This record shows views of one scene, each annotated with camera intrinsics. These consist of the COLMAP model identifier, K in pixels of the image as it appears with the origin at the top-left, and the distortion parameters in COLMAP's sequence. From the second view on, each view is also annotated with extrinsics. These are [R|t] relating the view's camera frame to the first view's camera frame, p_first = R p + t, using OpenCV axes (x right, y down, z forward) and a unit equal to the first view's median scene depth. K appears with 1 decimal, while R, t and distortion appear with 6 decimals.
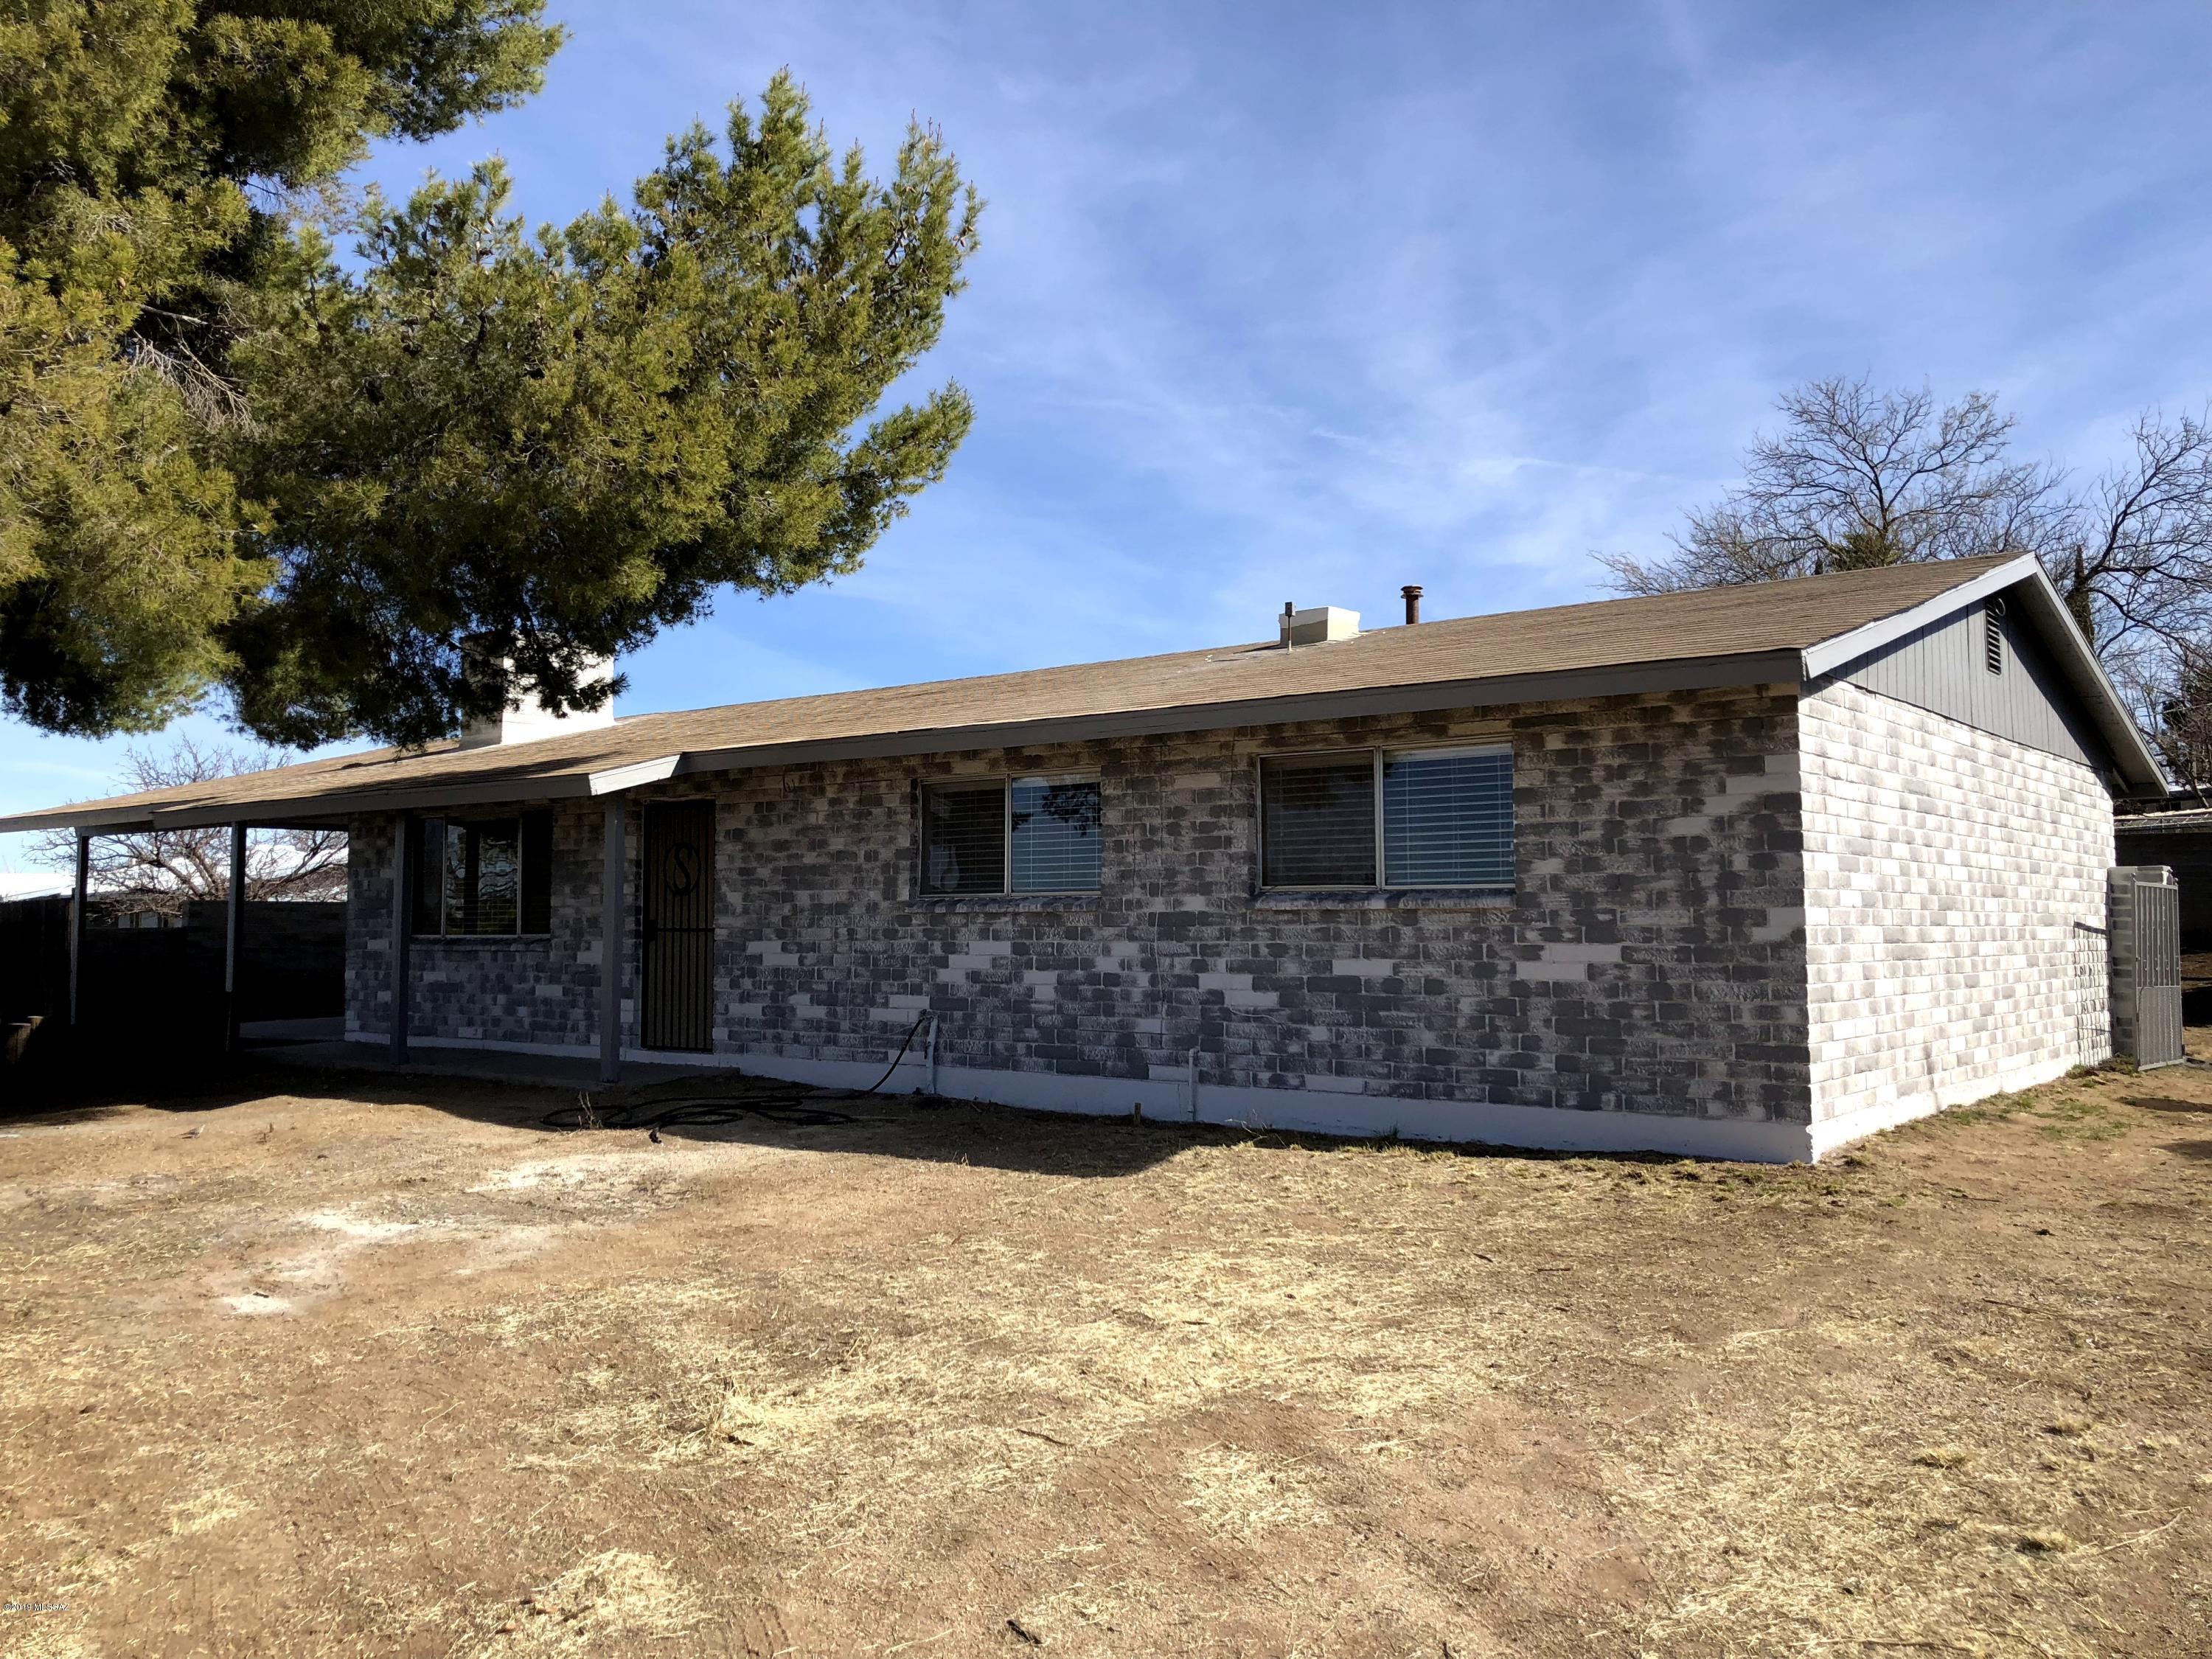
lens RADIAL K [[1848.1, 0, 1102.7], [0, 1848.1, 811.3], [0, 0, 1]] dist [0.037998, -0.032266]
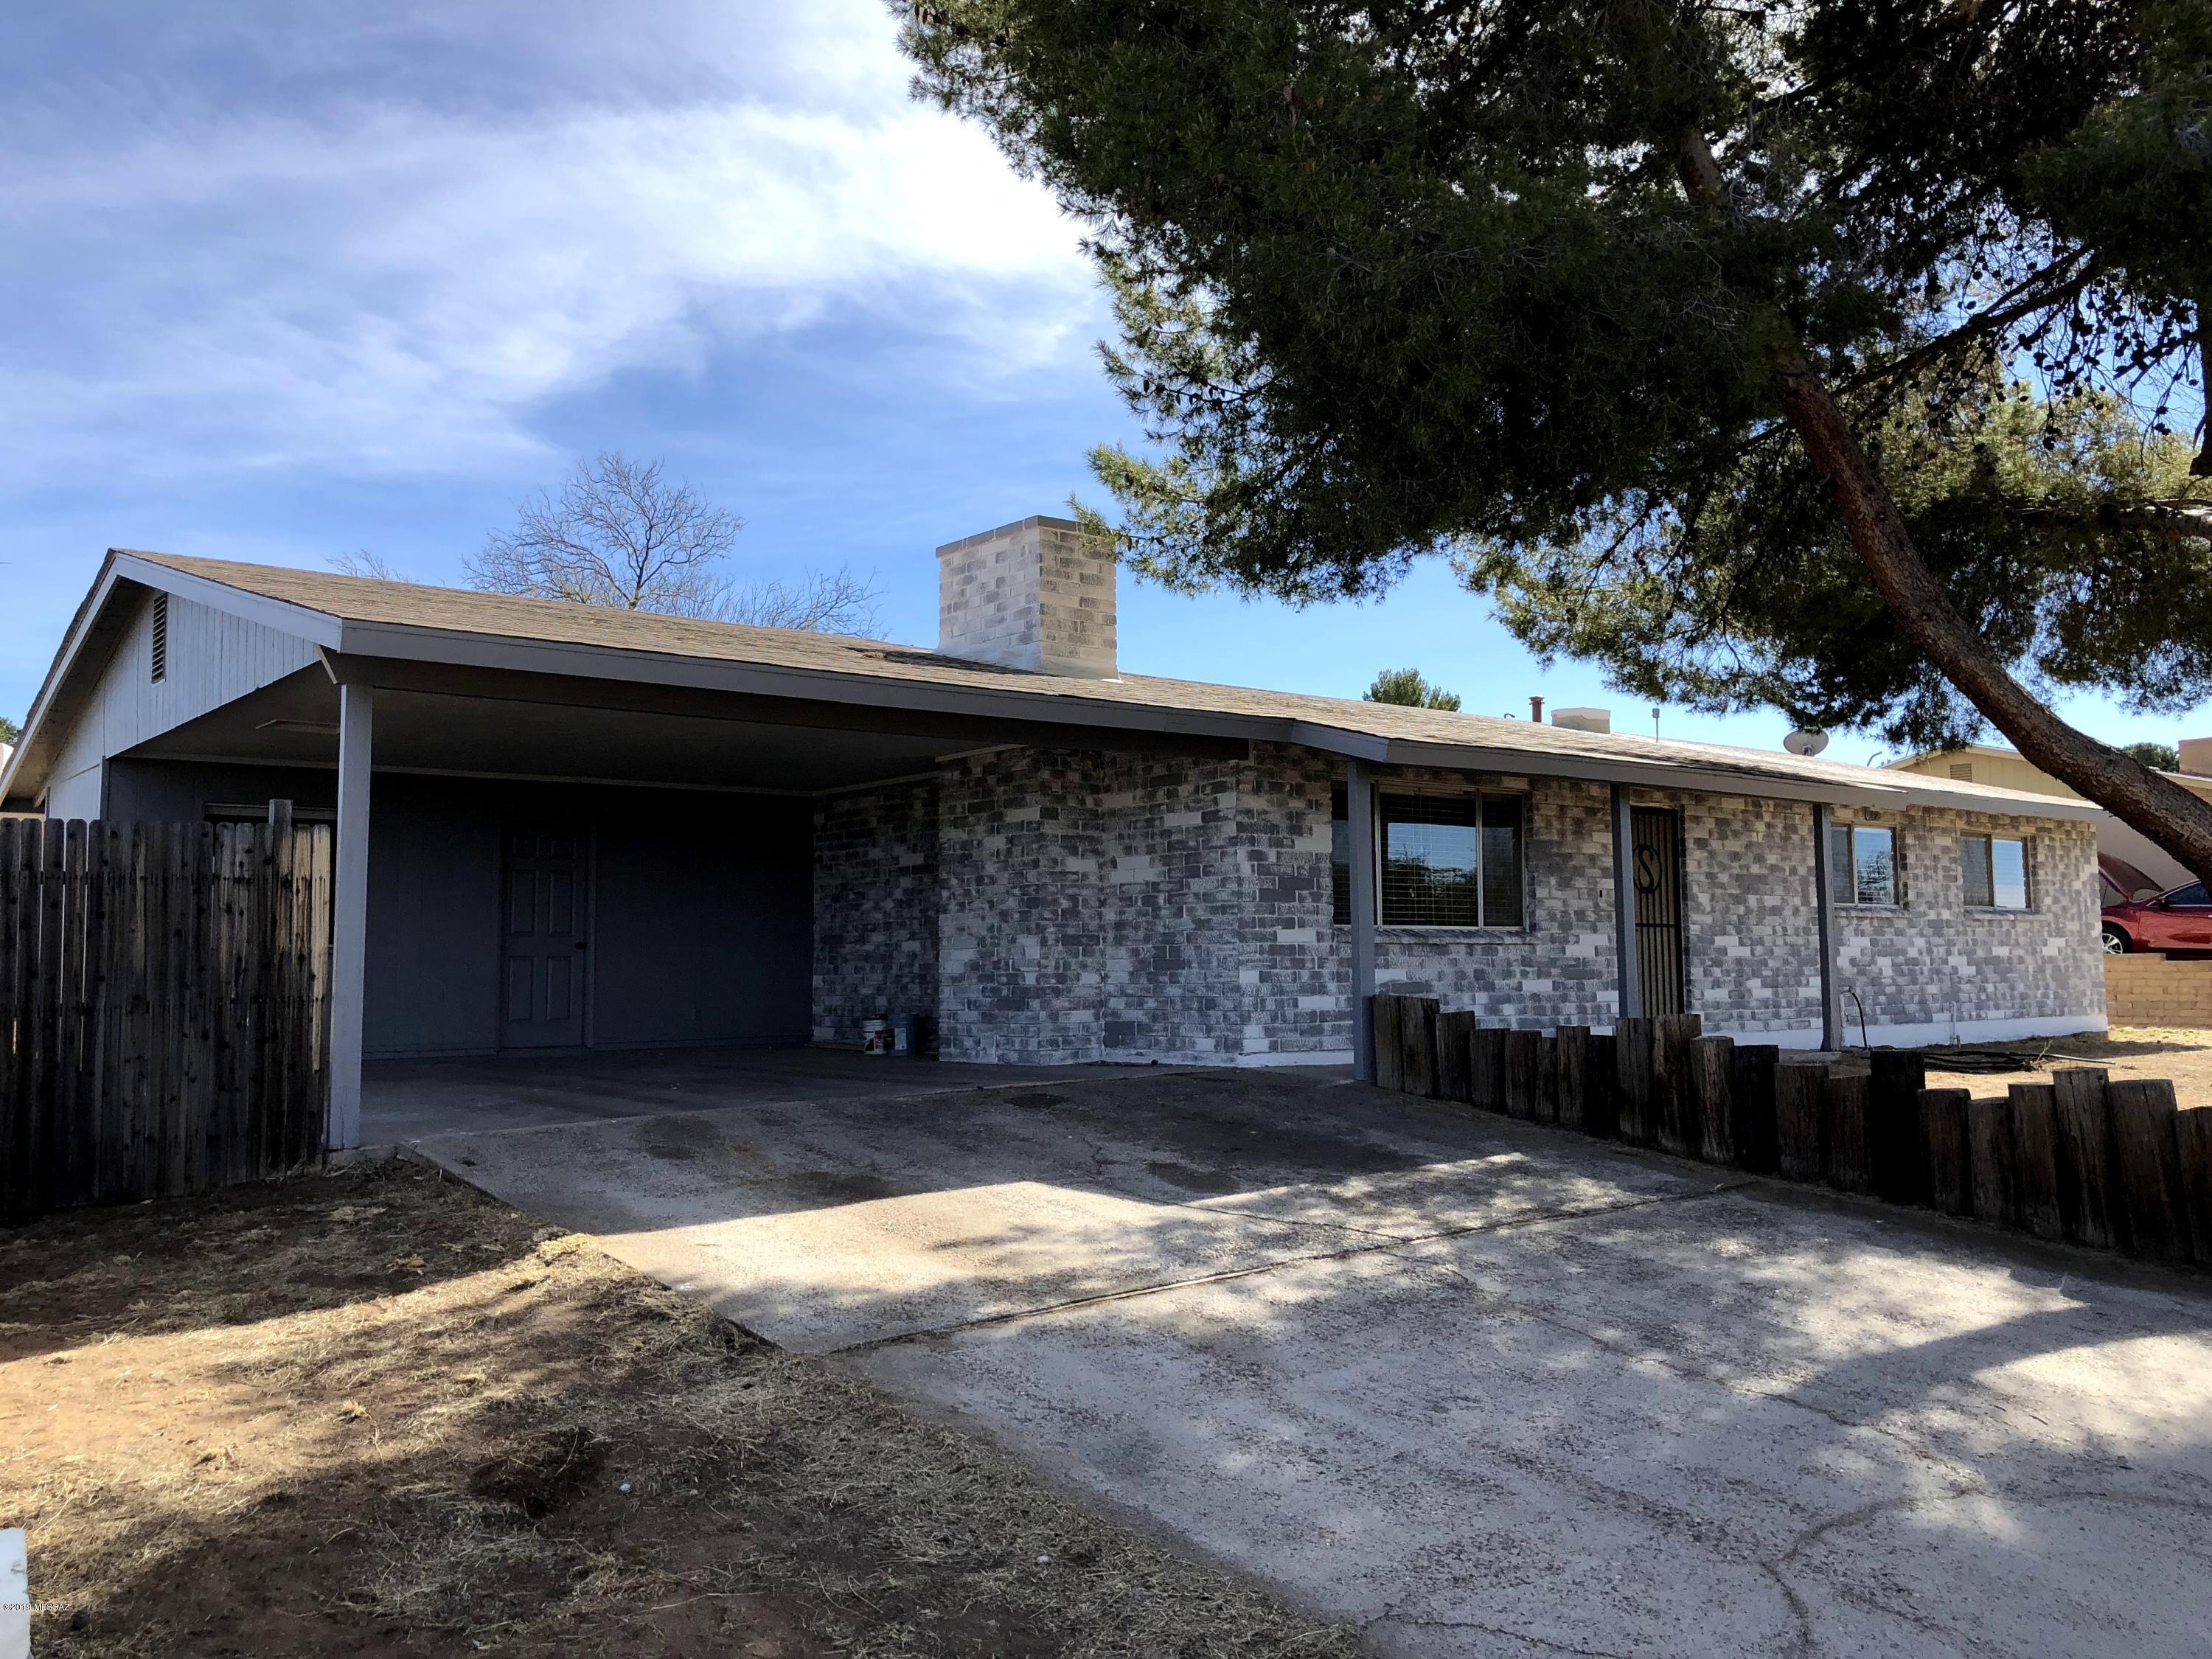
lens RADIAL K [[1848.1, 0, 1102.2], [0, 1848.1, 837.3], [0, 0, 1]] dist [0.037998, -0.032266]
pose [[0.207337, 0.072137, 0.975606, -1.472880], [-0.052960, 0.996643, -0.062437, 0.105805], [-0.976835, -0.038722, 0.210461, 1.176975]]
